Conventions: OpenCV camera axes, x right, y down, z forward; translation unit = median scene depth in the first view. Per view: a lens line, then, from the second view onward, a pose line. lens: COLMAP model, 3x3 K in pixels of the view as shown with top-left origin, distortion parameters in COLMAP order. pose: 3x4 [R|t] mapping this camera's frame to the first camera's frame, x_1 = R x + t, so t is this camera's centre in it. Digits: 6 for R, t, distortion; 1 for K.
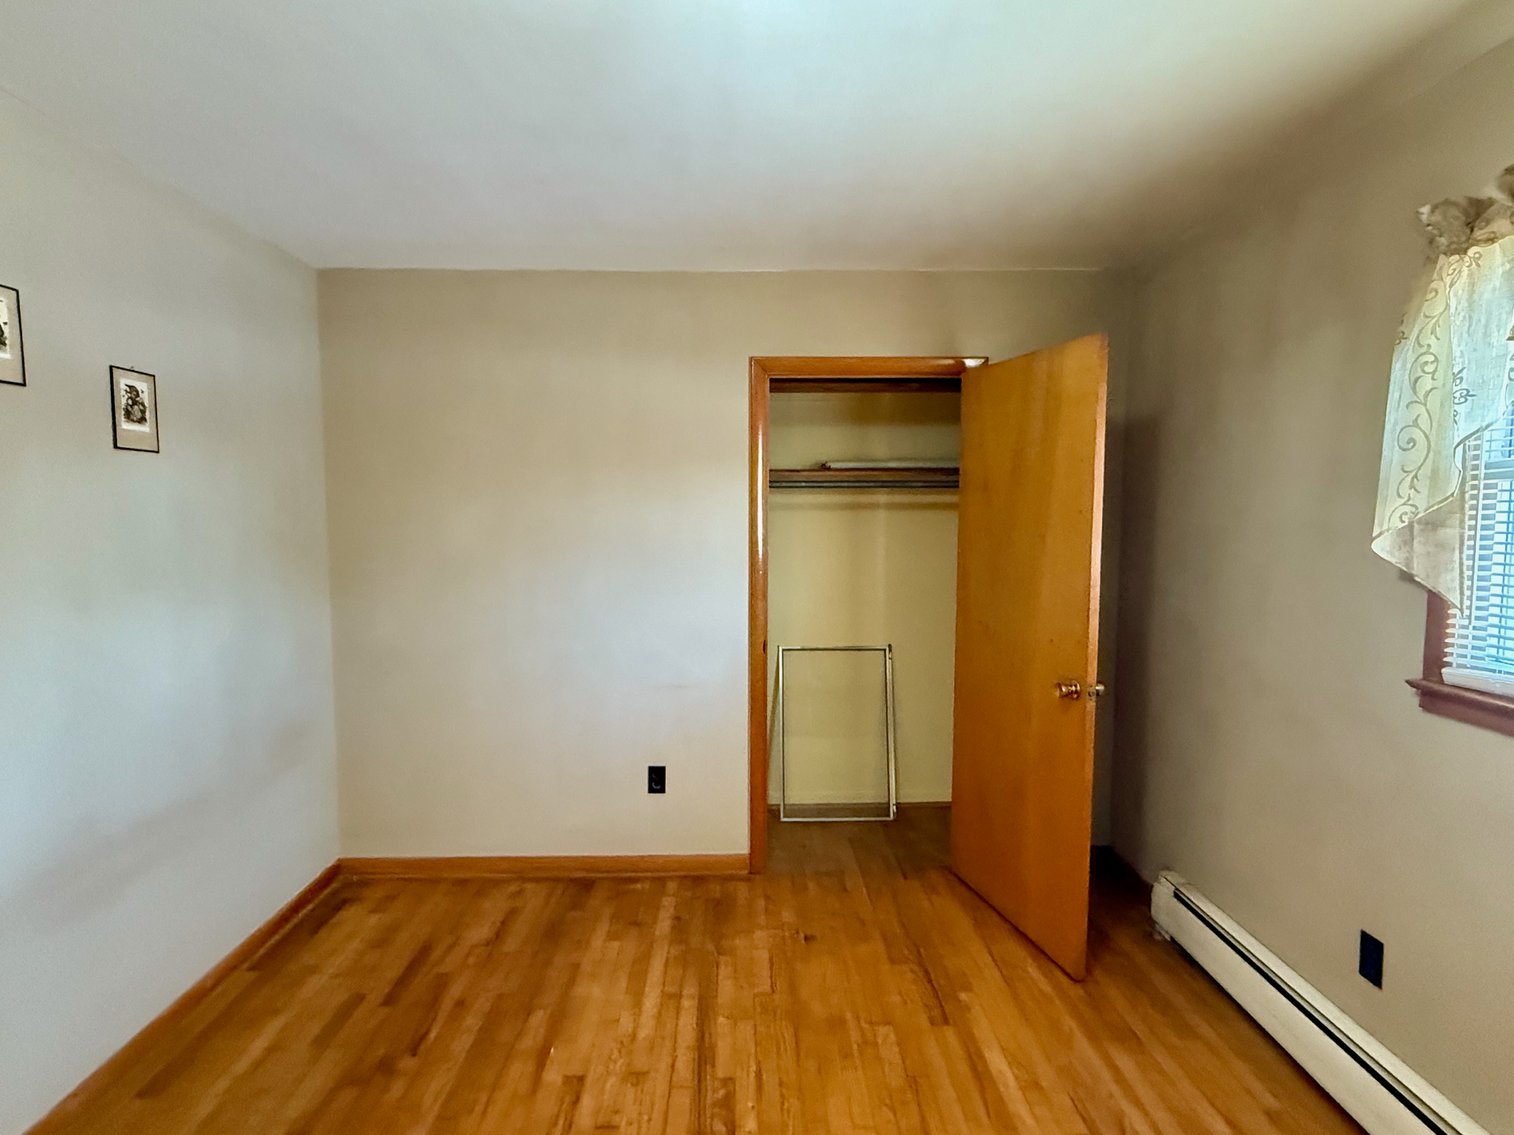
lens RADIAL K [[799.6, 0, 762.9], [0, 799.6, 566.9], [0, 0, 1]] dist [-0.001743, 0.003035]
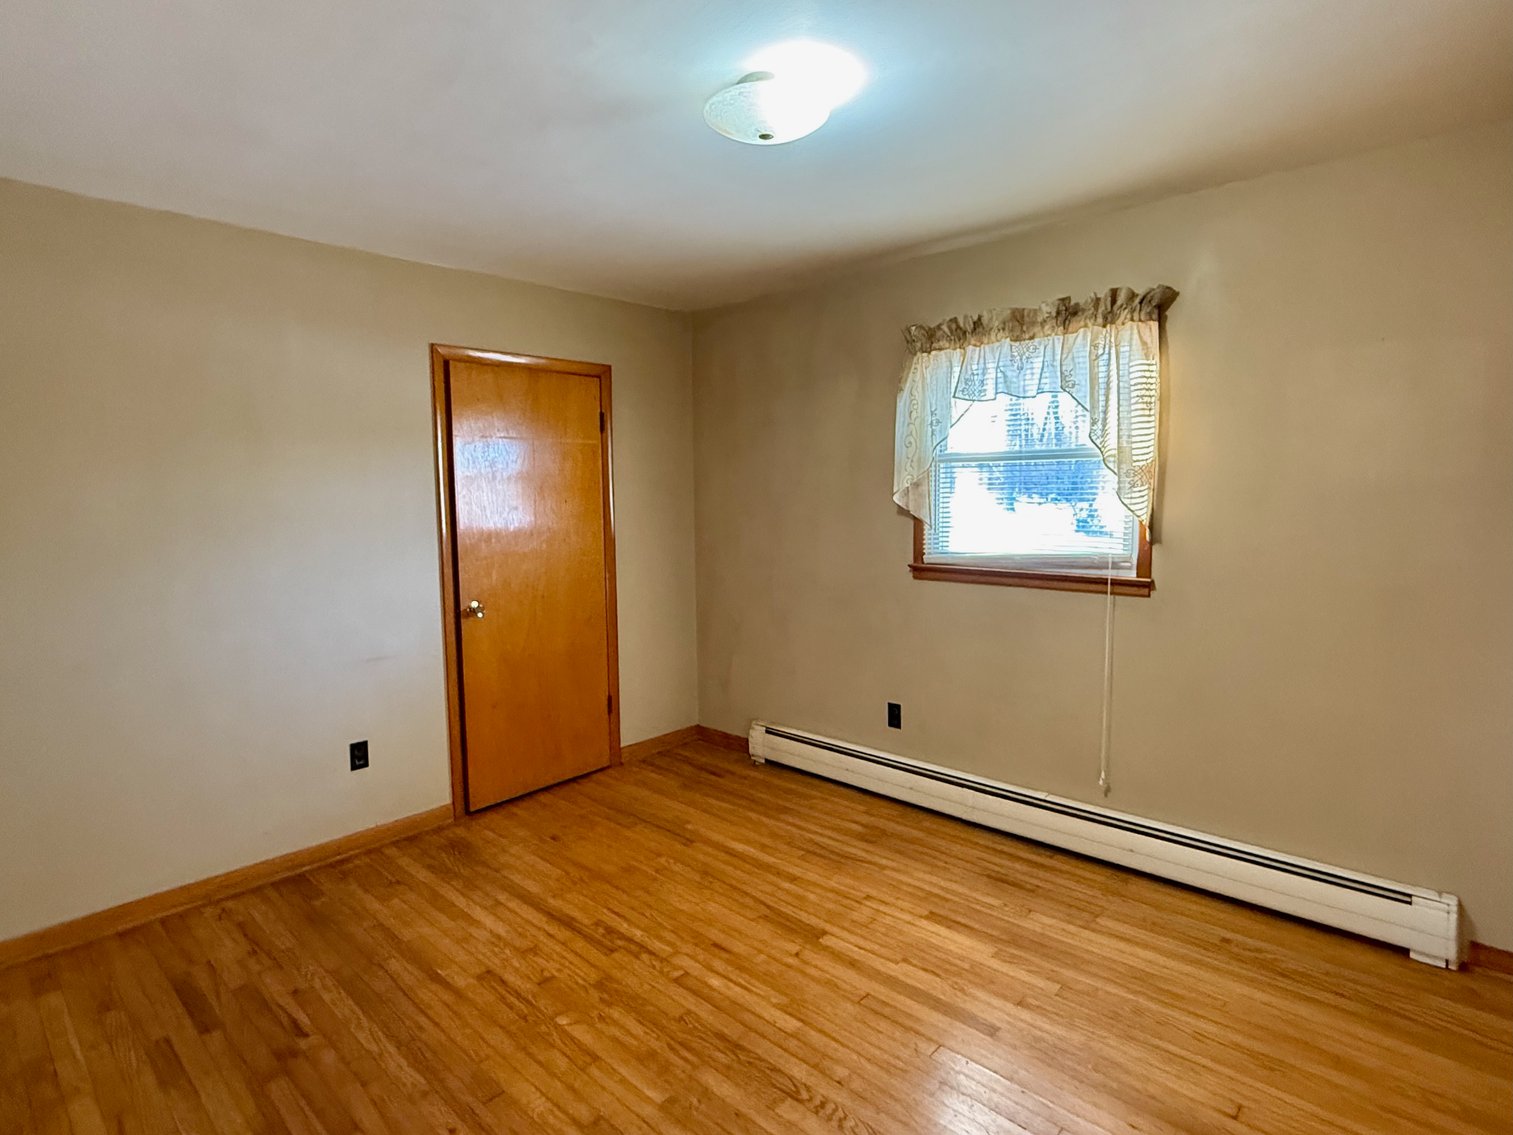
lens RADIAL K [[799.1, 0, 762.4], [0, 799.1, 566.9], [0, 0, 1]] dist [-0.001743, 0.003035]
pose [[0.696294, -0.078065, 0.713499, -0.654541], [0.067959, 0.996772, 0.042738, 0.030023], [-0.714533, 0.018730, 0.699351, -0.090921]]
